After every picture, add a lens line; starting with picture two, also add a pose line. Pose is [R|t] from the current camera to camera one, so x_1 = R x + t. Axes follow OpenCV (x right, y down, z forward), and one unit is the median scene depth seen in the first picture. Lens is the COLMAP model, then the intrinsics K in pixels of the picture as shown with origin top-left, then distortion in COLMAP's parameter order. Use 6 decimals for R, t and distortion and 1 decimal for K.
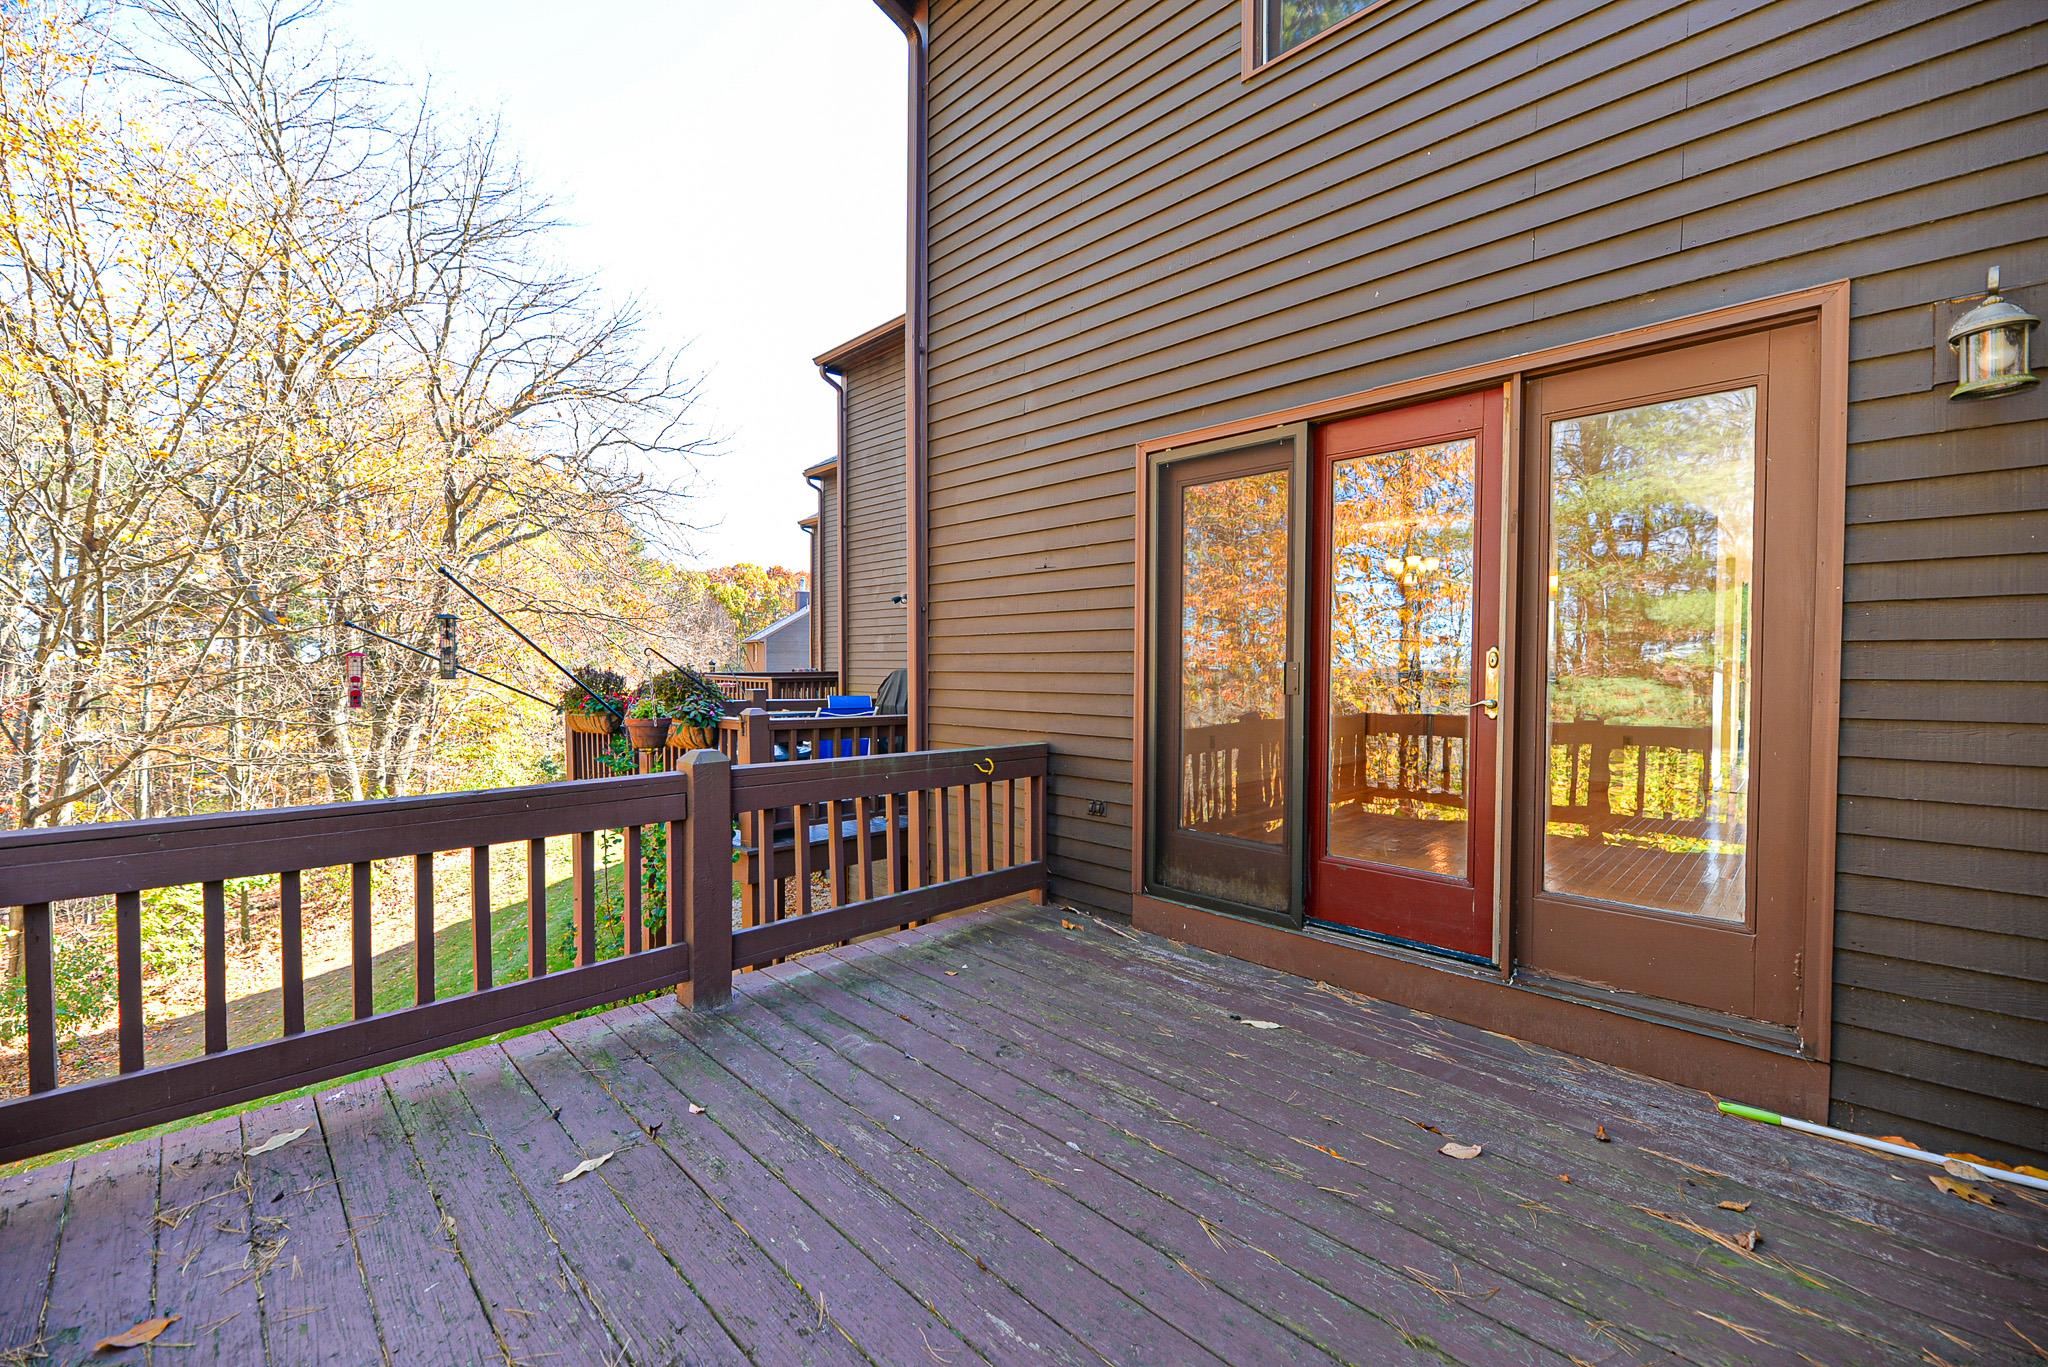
lens RADIAL K [[819.2, 0, 1018.4], [0, 819.2, 688.4], [0, 0, 1]] dist [-0.004041, -0.001329]
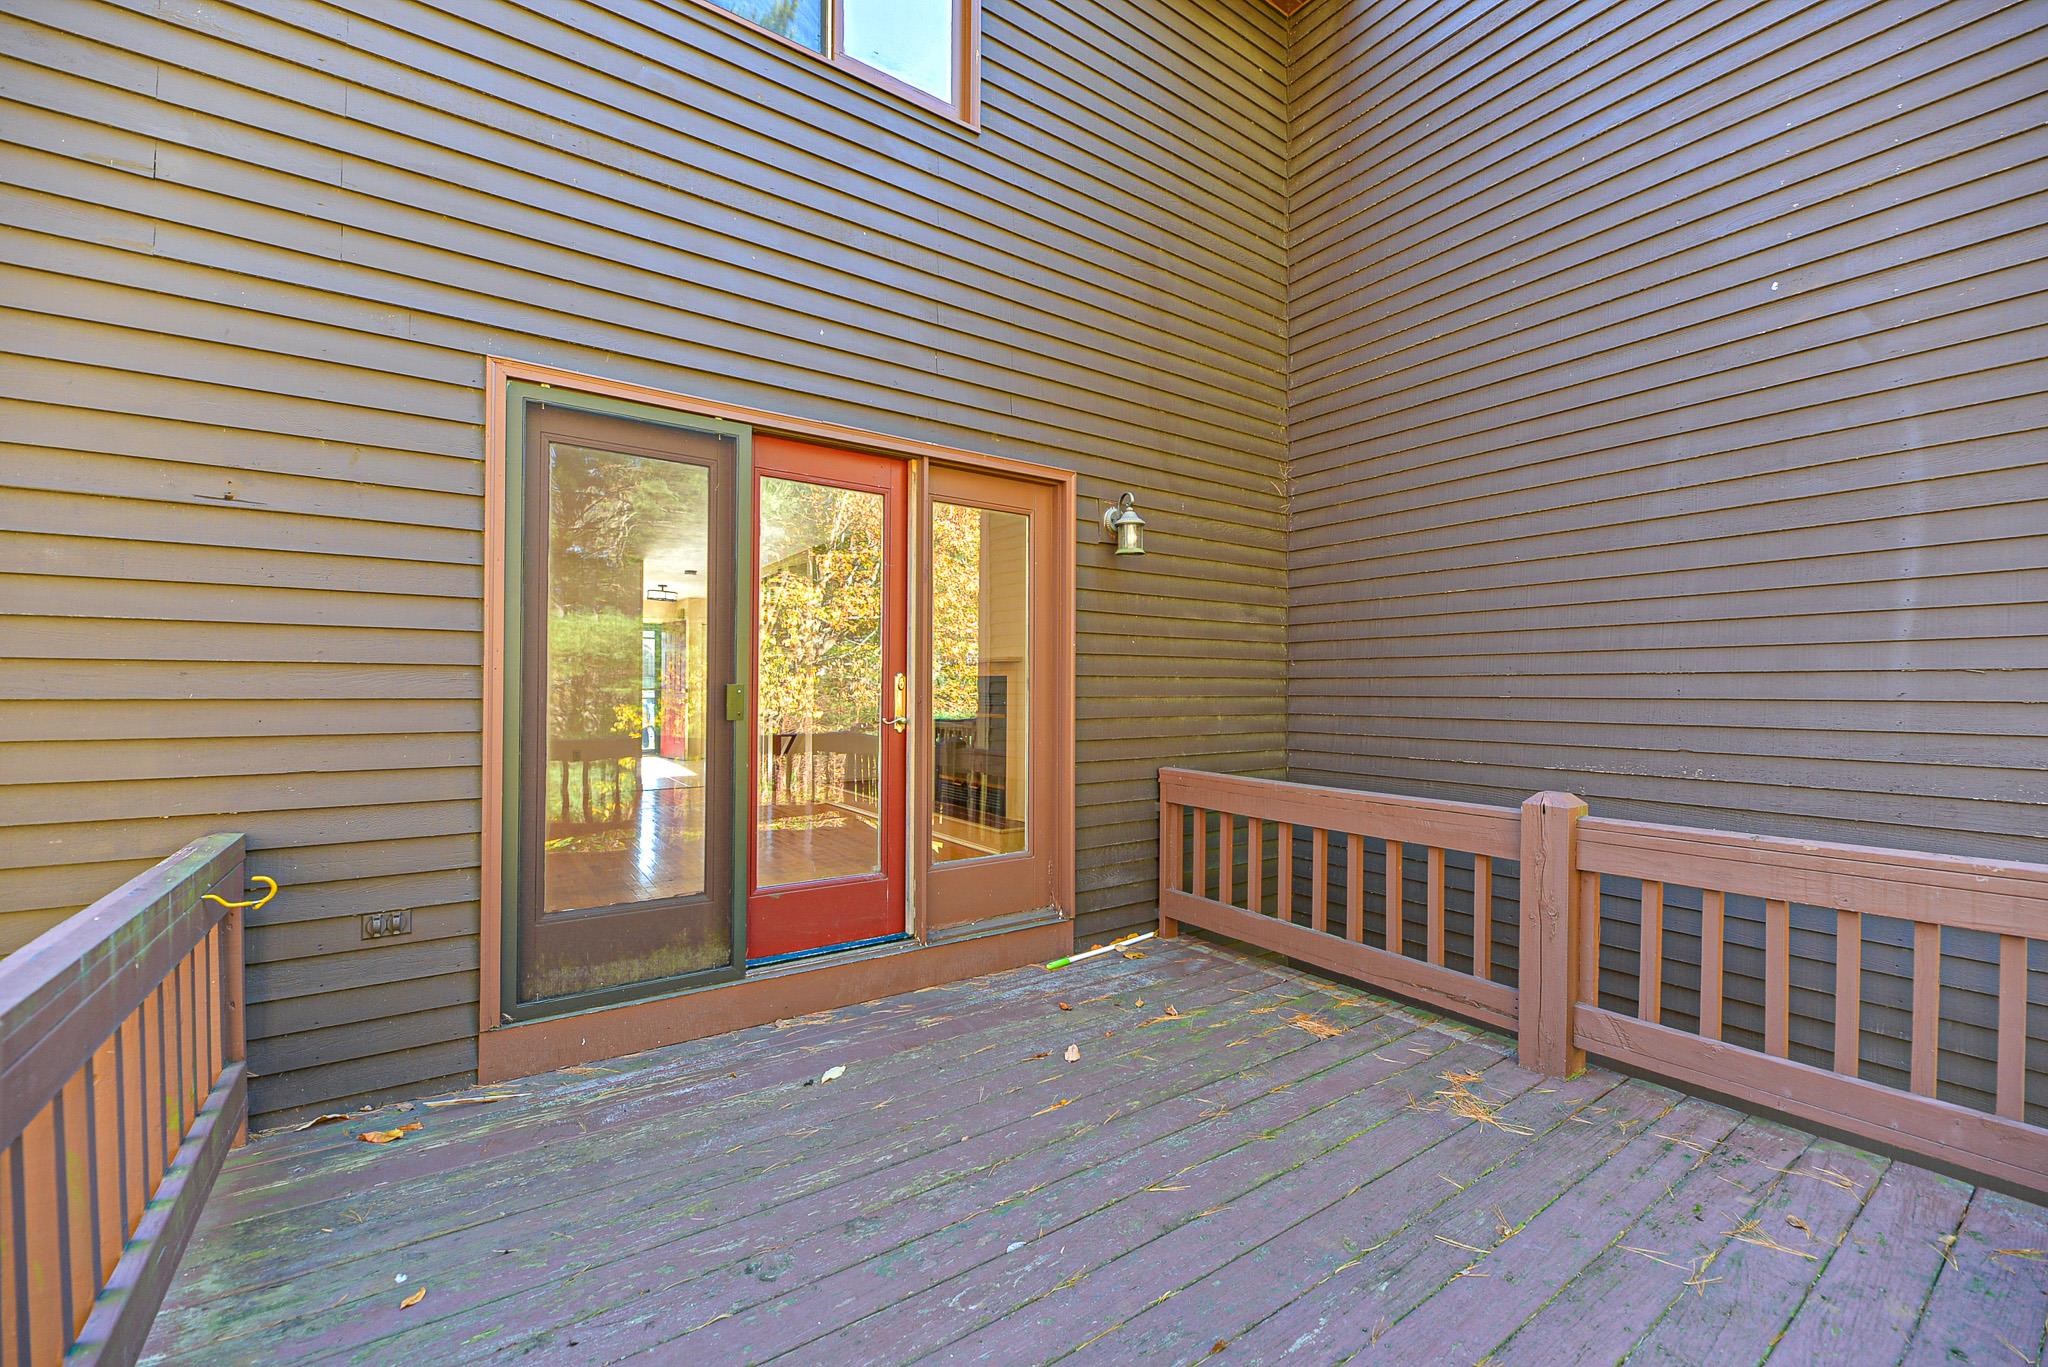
lens RADIAL K [[819.2, 0, 1024.9], [0, 819.2, 687.0], [0, 0, 1]] dist [-0.004041, -0.001329]
pose [[0.178364, -0.001971, 0.983963, -0.552368], [0.018793, 0.999822, -0.001404, -0.024451], [-0.983785, 0.018742, 0.178369, 0.578451]]
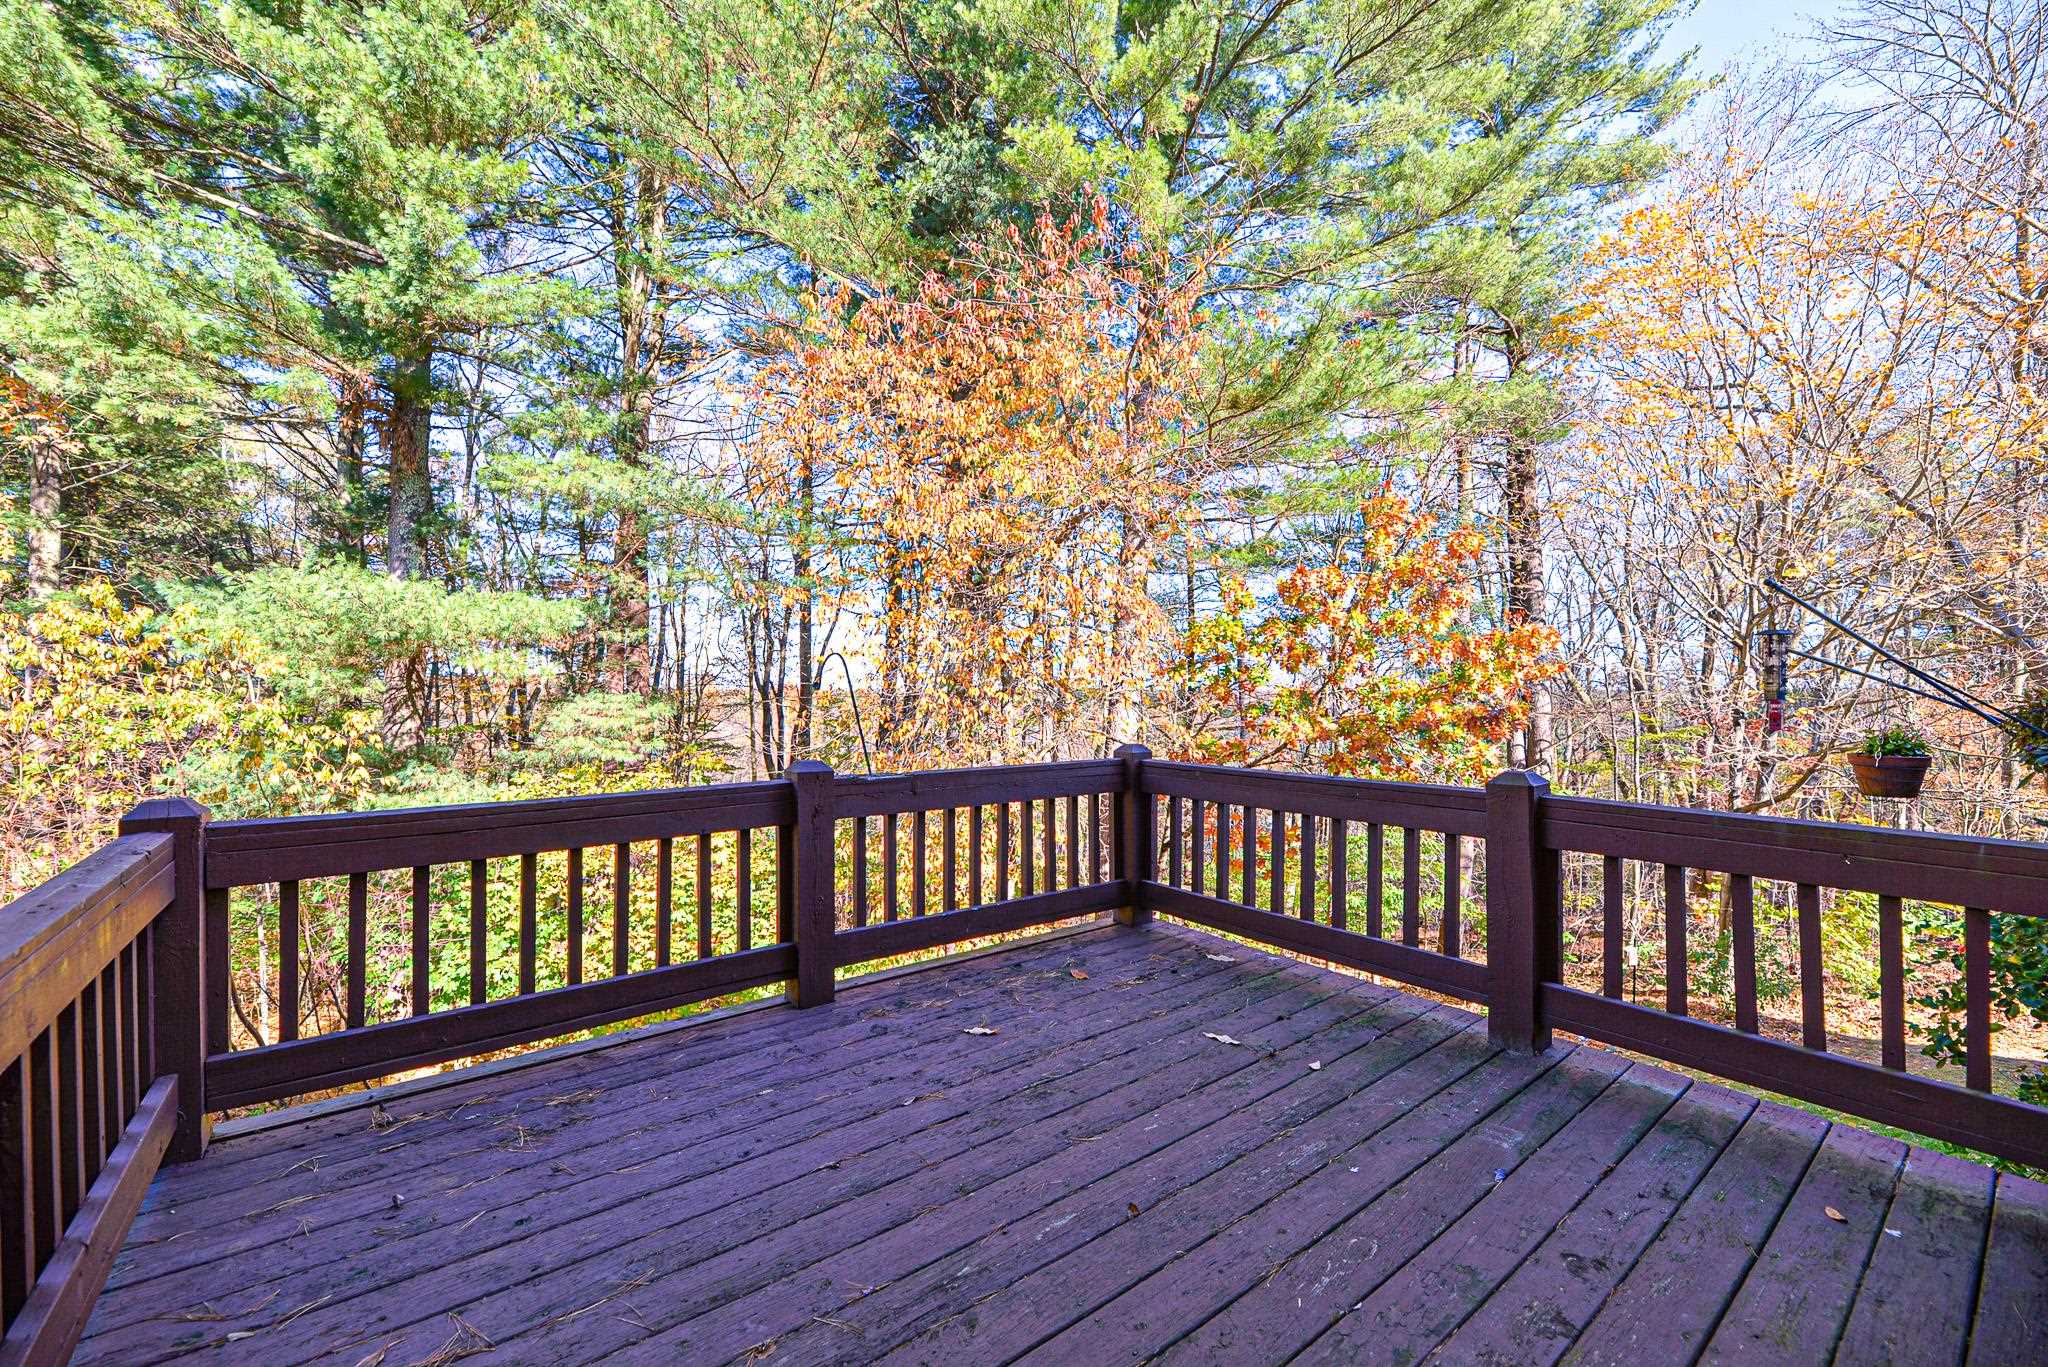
lens RADIAL K [[819.2, 0, 1018.3], [0, 819.2, 687.5], [0, 0, 1]] dist [-0.004041, -0.001329]
pose [[-0.122304, -0.000275, -0.992493, 0.613790], [-0.030549, 0.999527, 0.003487, -0.006451], [0.992022, 0.030746, -0.122254, 0.546457]]
